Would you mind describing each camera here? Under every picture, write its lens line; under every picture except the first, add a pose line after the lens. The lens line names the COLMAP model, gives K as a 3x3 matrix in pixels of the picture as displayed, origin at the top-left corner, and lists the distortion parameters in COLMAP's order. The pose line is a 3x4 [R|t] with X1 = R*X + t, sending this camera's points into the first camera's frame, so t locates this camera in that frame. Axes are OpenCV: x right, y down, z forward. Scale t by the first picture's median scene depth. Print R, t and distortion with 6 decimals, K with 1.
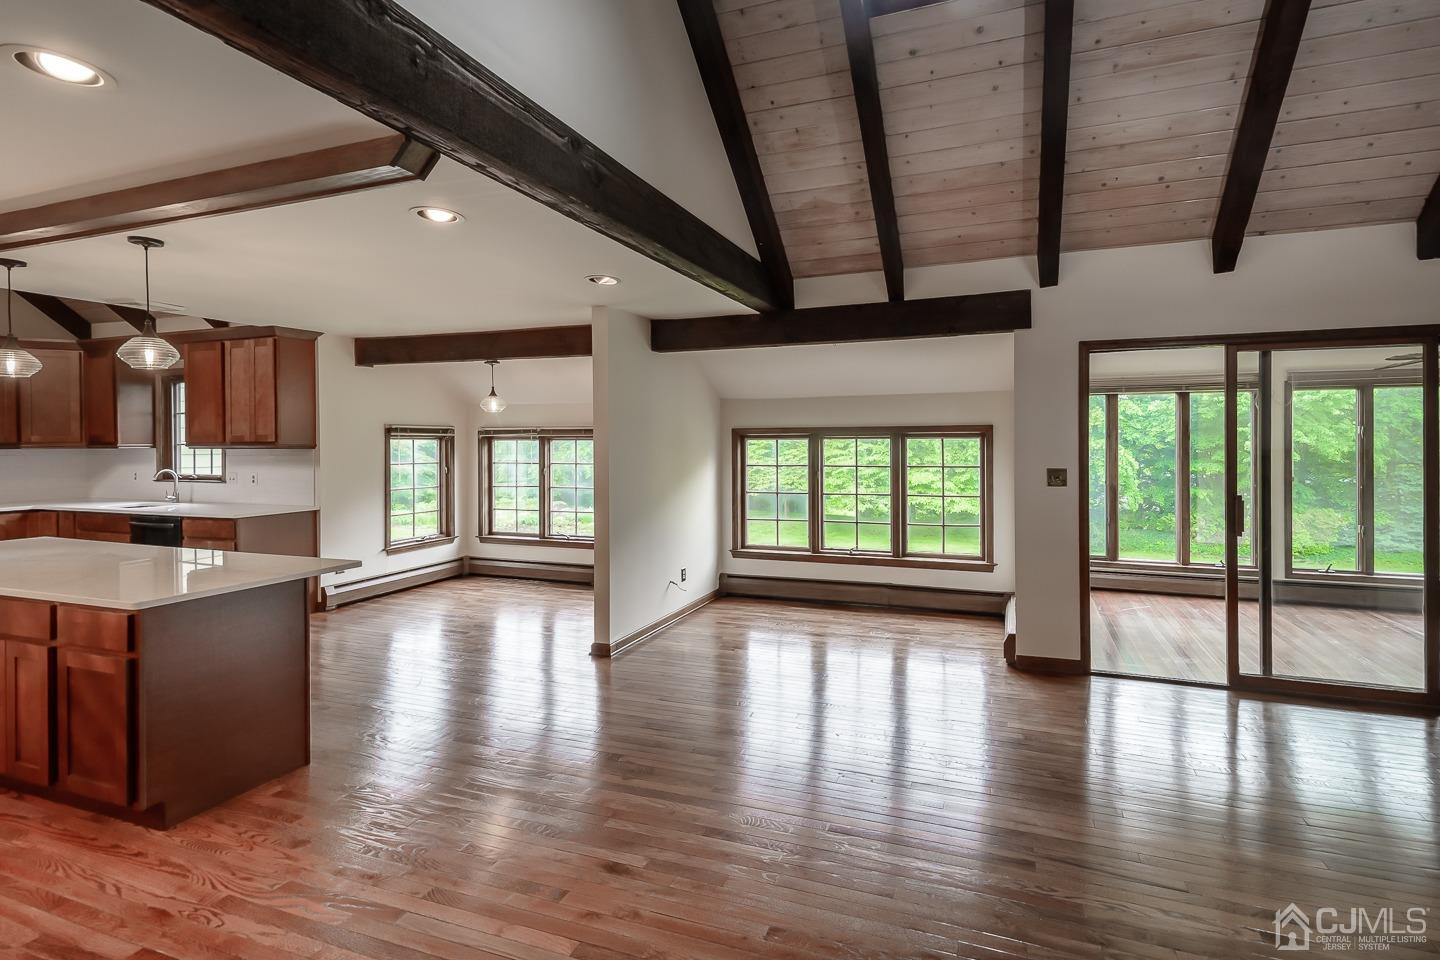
lens RADIAL K [[684.5, 0, 823.9], [0, 684.5, 456.9], [0, 0, 1]] dist [0.002984, -0.000714]
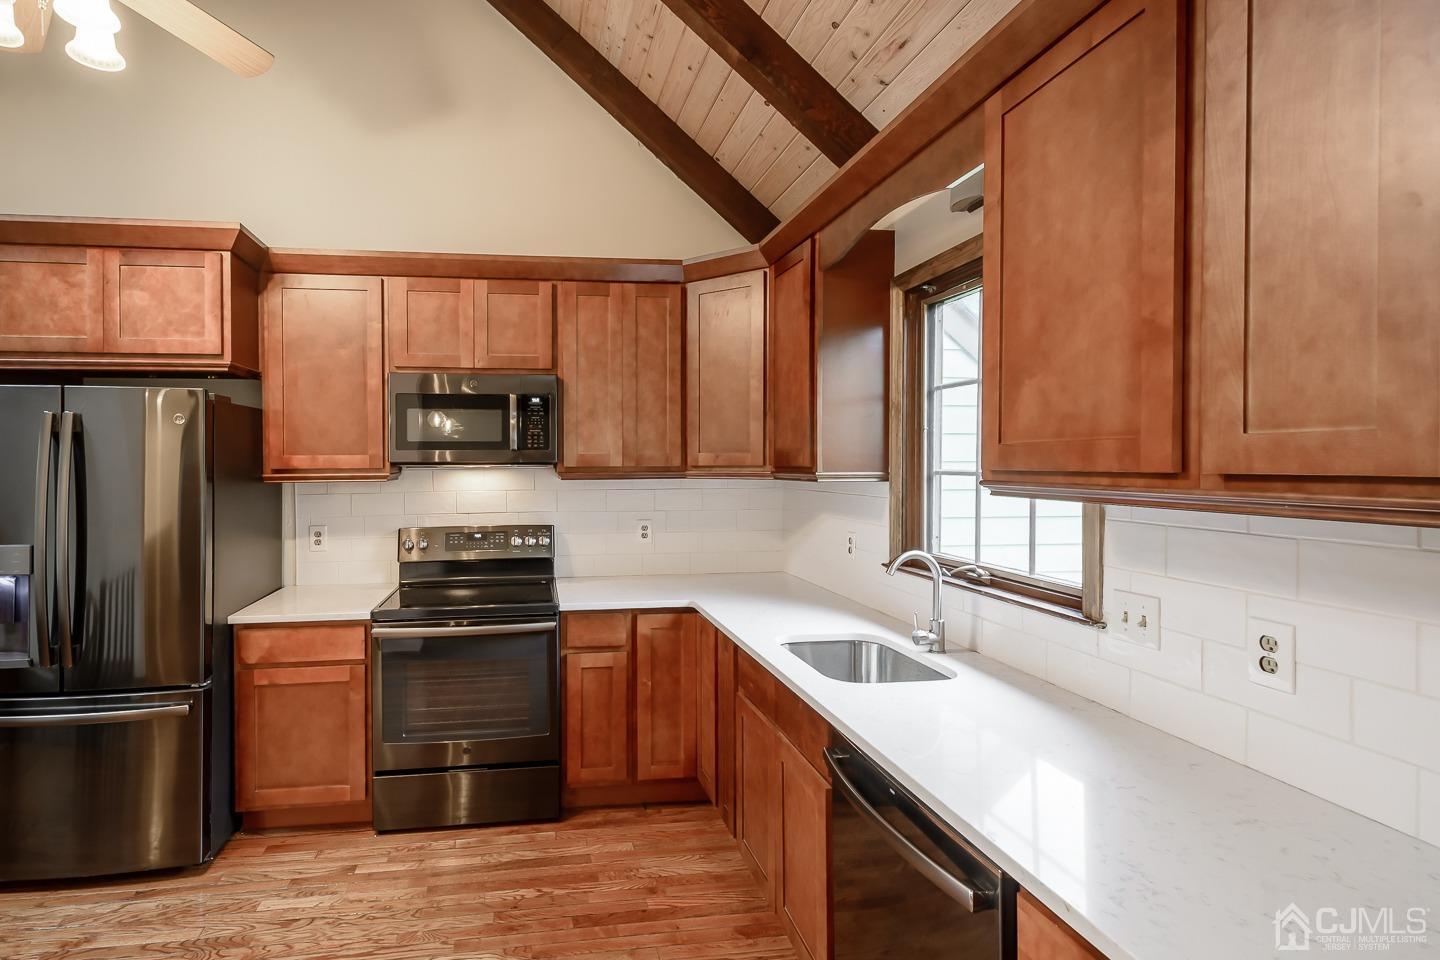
lens RADIAL K [[685.9, 0, 615.5], [0, 685.9, 465.2], [0, 0, 1]] dist [-0.000719, -0.000432]
pose [[0.421297, 0.002612, -0.906919, -0.693249], [-0.014506, 0.999887, -0.003859, -0.018901], [0.906807, 0.014782, 0.421288, 0.701620]]
